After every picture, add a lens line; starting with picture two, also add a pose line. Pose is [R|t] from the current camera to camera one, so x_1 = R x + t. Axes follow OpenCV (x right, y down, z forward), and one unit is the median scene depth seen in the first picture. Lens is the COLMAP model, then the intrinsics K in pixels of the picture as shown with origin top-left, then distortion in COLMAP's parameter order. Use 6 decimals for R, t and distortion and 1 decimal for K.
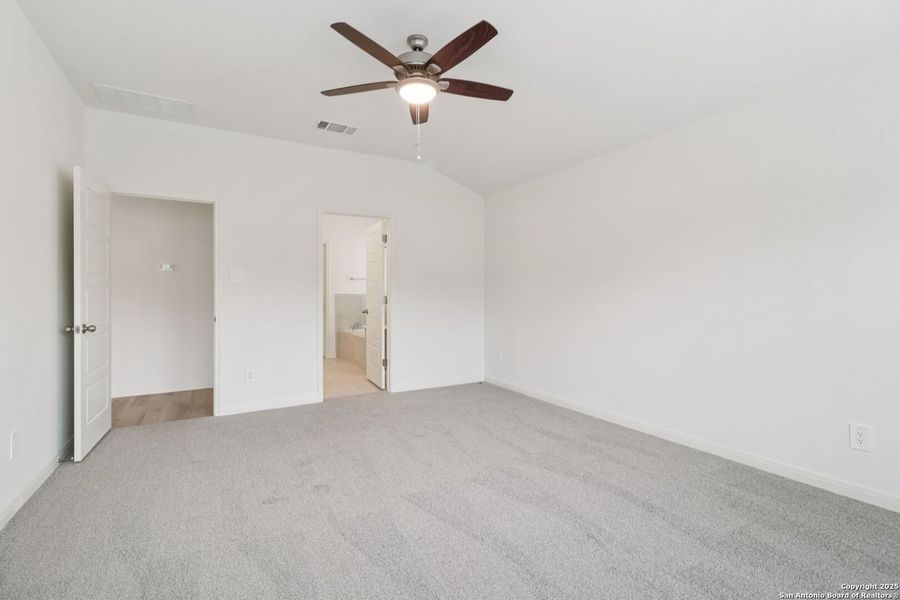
lens RADIAL K [[416.9, 0, 448.8], [0, 416.9, 296.2], [0, 0, 1]] dist [0.001602, -0.000482]
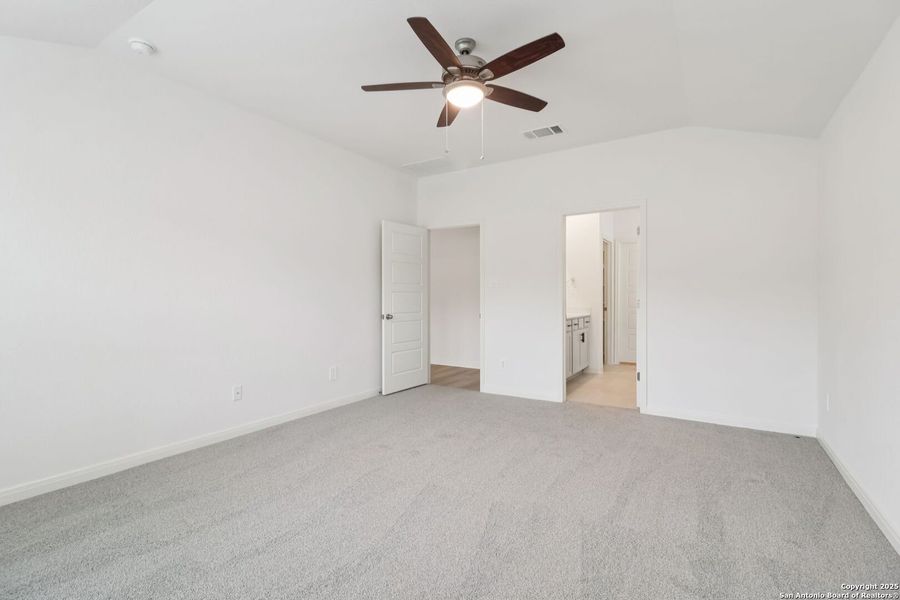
lens RADIAL K [[416.9, 0, 448.8], [0, 416.9, 296.2], [0, 0, 1]] dist [0.001602, -0.000482]
pose [[0.465216, 0.002438, -0.885194, 0.562681], [-0.000693, 0.999997, 0.002391, -0.007654], [0.885197, -0.000499, 0.465217, 0.343122]]
